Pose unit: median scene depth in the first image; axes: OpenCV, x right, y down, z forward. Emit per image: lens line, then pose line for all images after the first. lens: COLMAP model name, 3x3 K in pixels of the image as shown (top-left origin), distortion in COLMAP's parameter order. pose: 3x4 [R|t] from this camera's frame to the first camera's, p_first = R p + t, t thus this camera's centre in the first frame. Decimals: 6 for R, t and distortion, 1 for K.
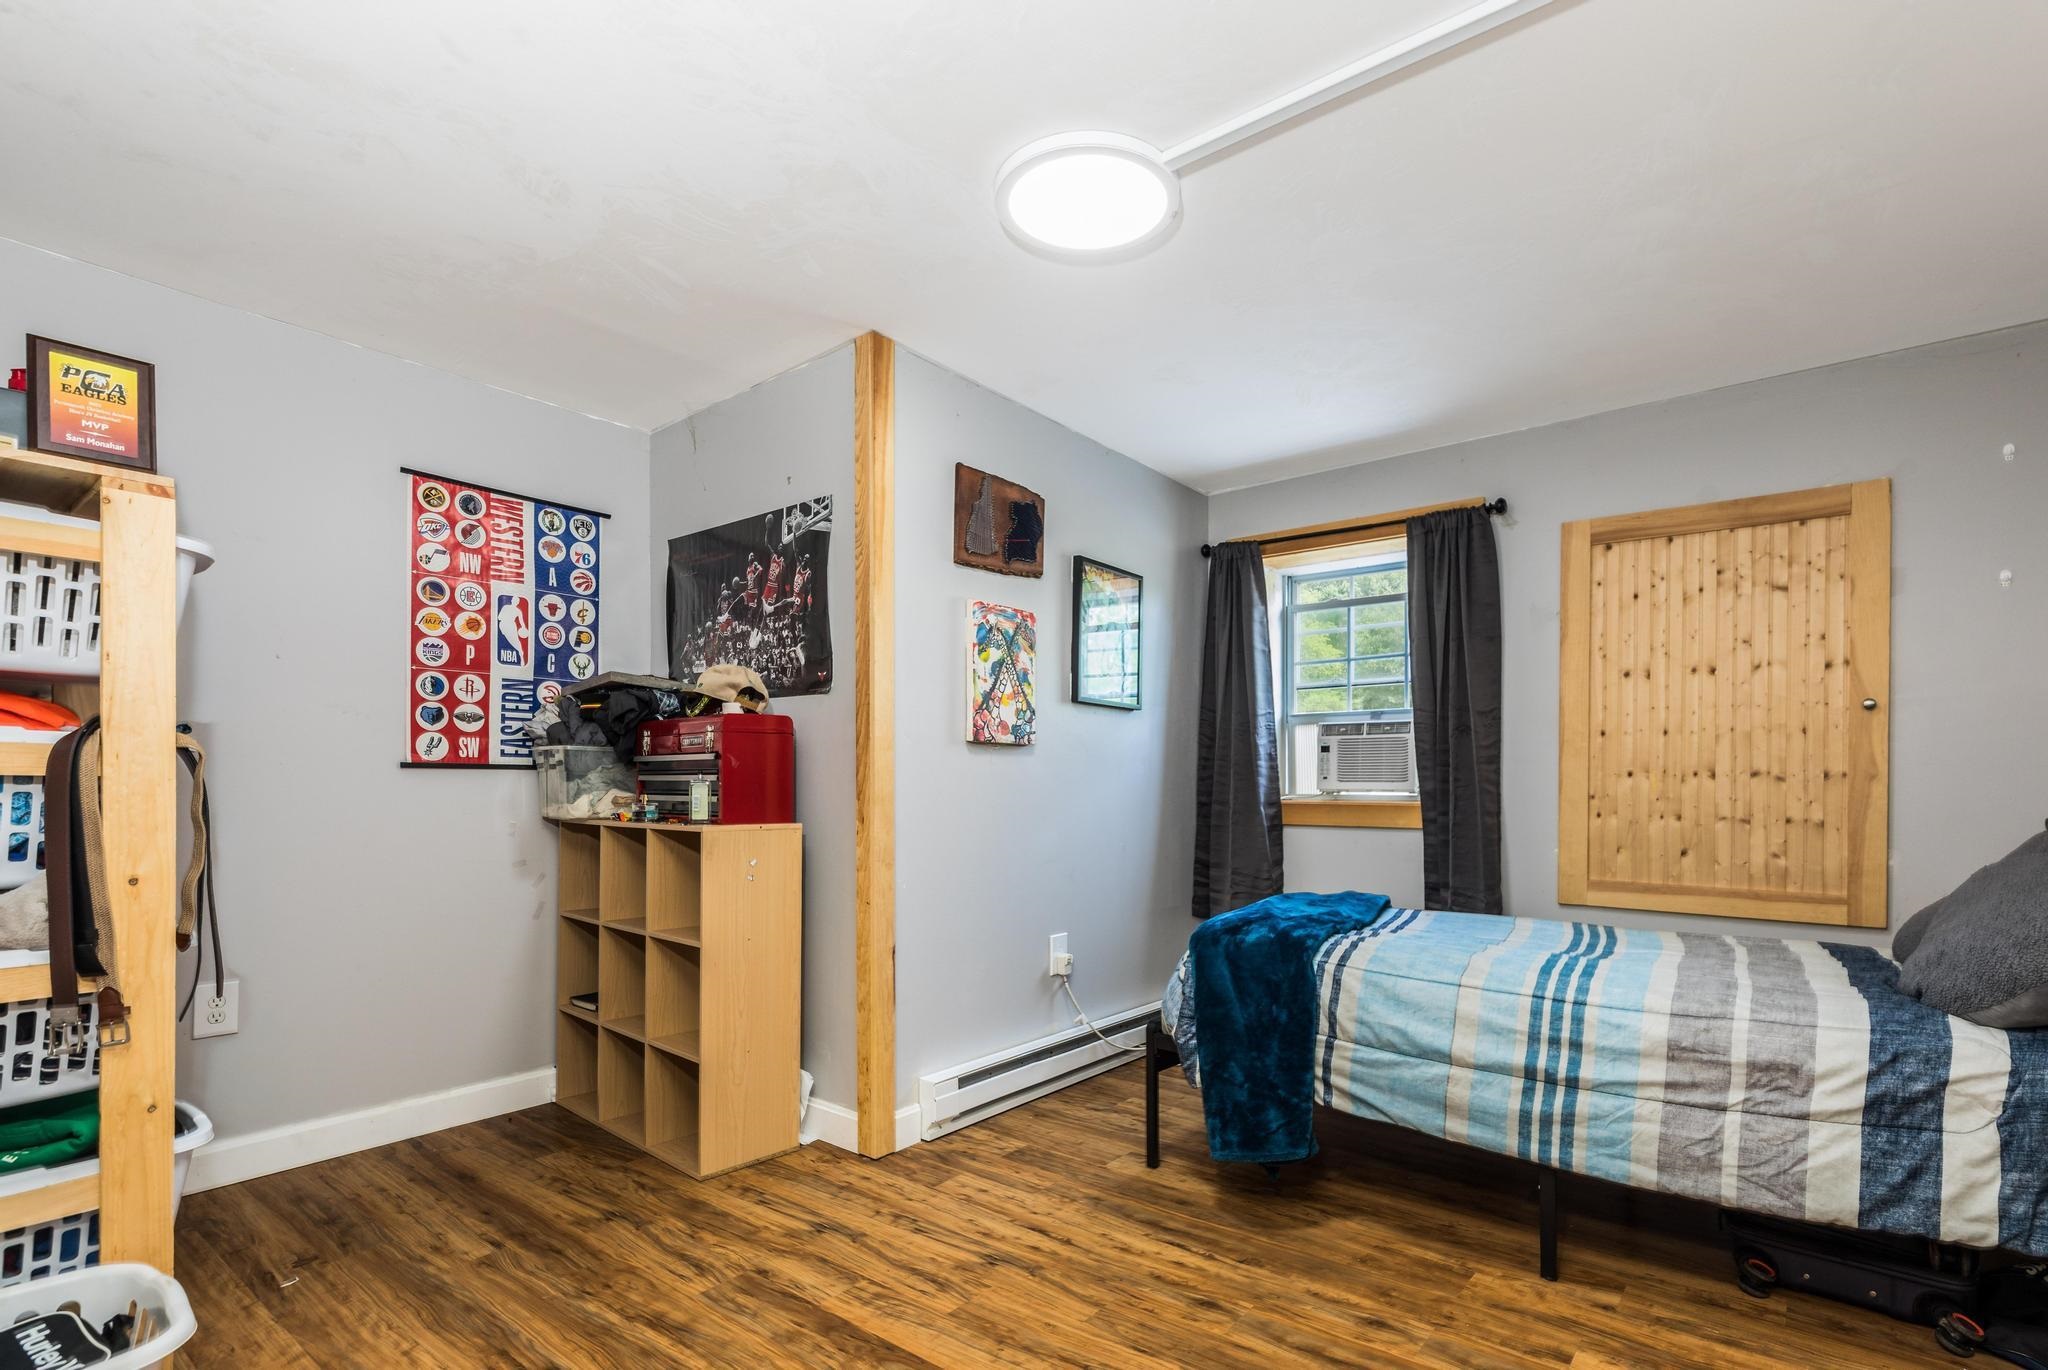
lens RADIAL K [[958.7, 0, 1027.9], [0, 958.7, 784.1], [0, 0, 1]] dist [0.000512, 0.000141]
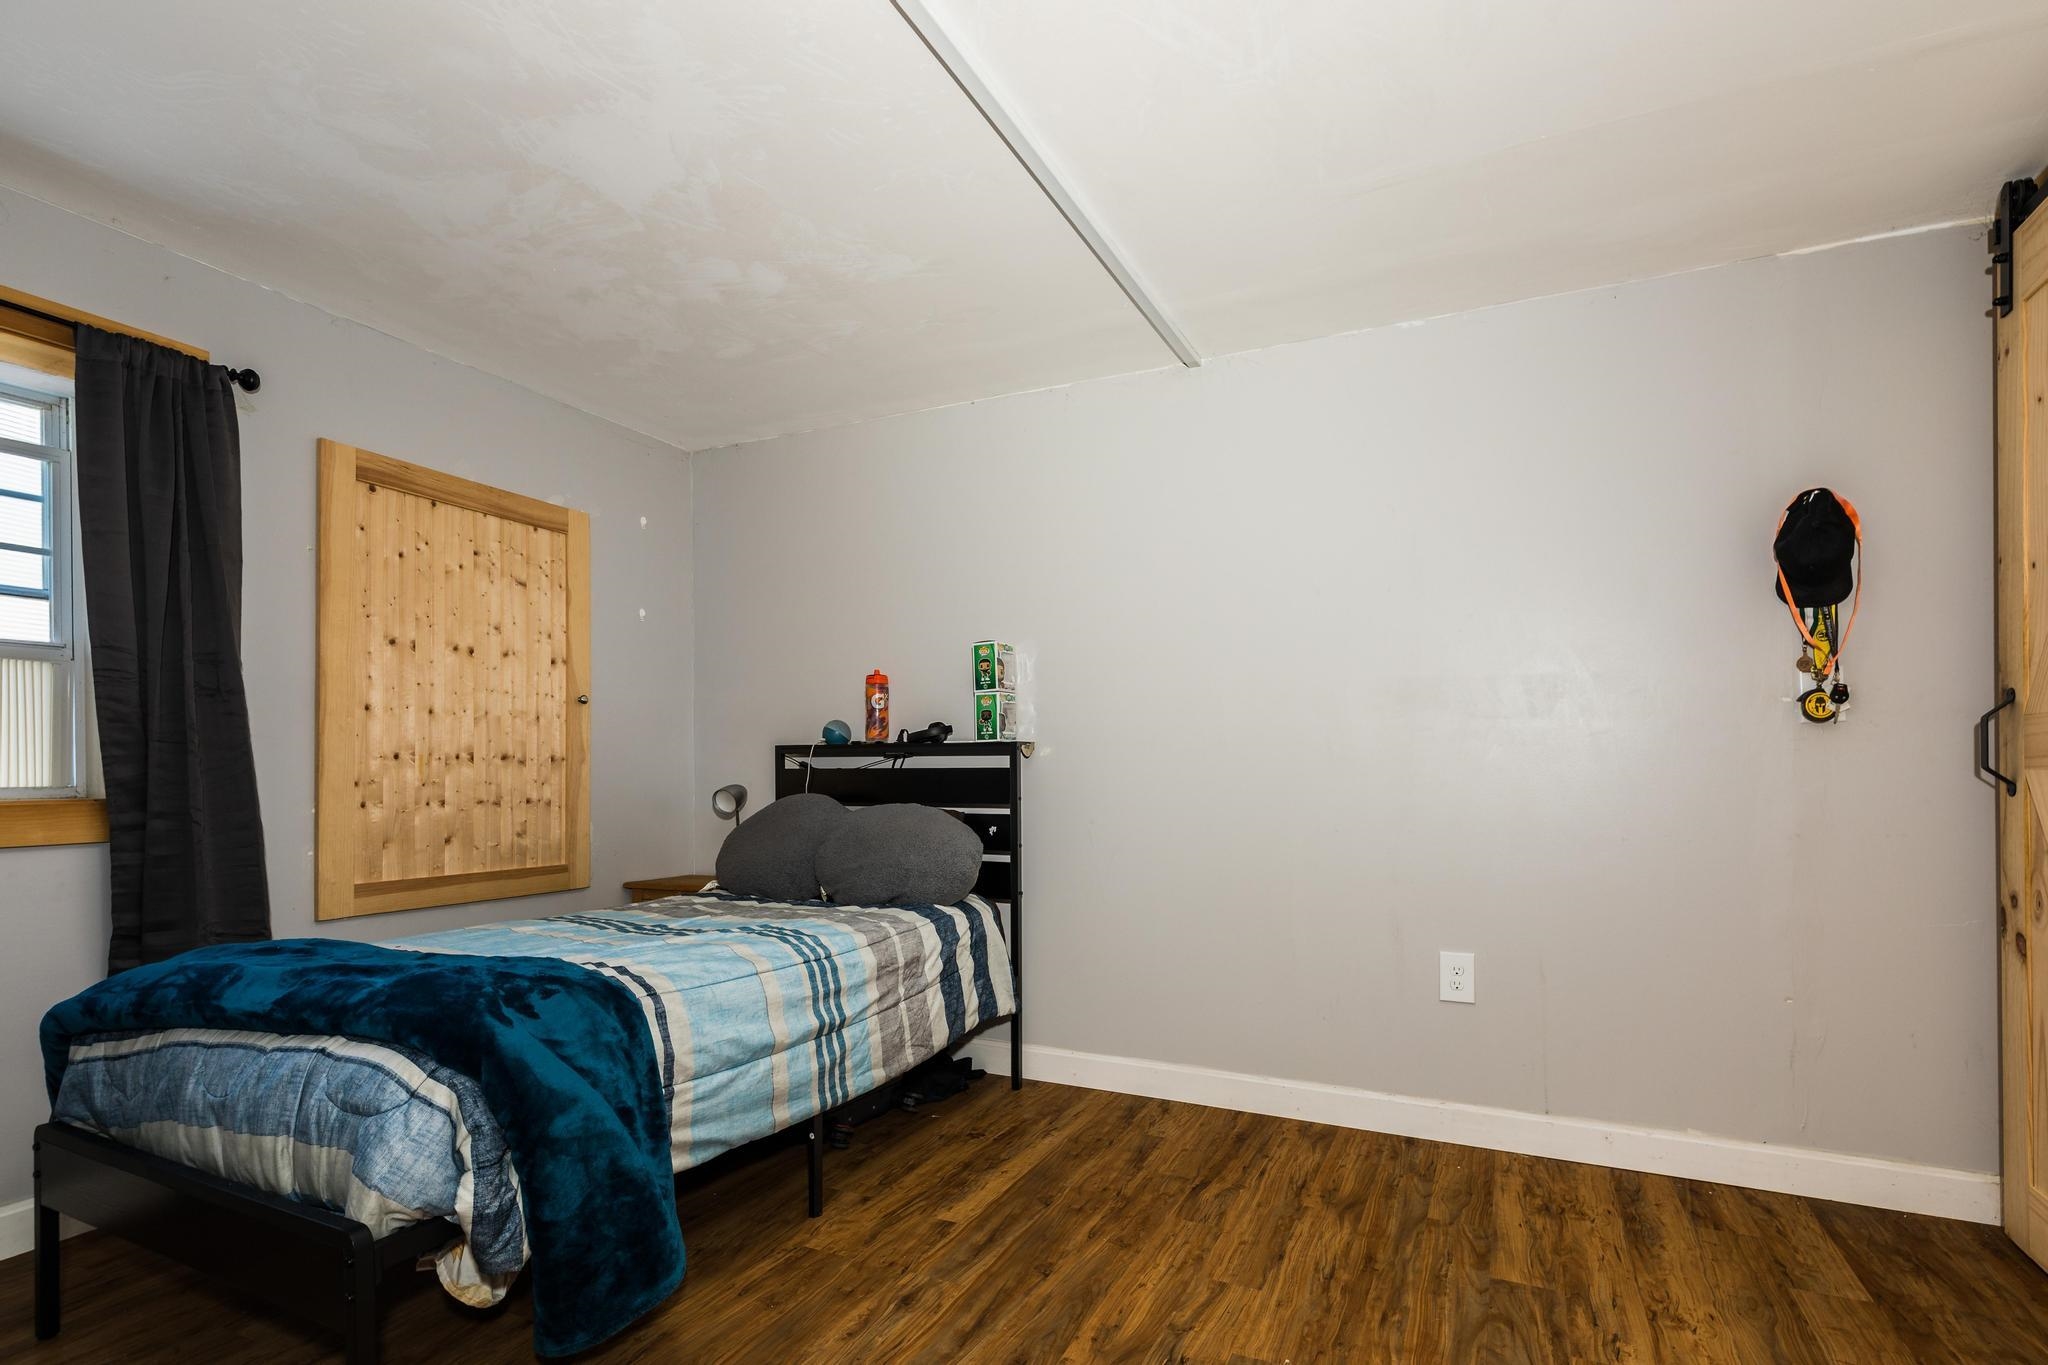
lens RADIAL K [[1016.8, 0, 1026.7], [0, 1016.8, 768.4], [0, 0, 1]] dist [0.024397, 0.000261]
pose [[-0.229546, -0.001864, 0.973296, -0.619912], [0.005969, 0.999977, 0.003323, 0.001058], [-0.973279, 0.006573, -0.229530, 0.979841]]
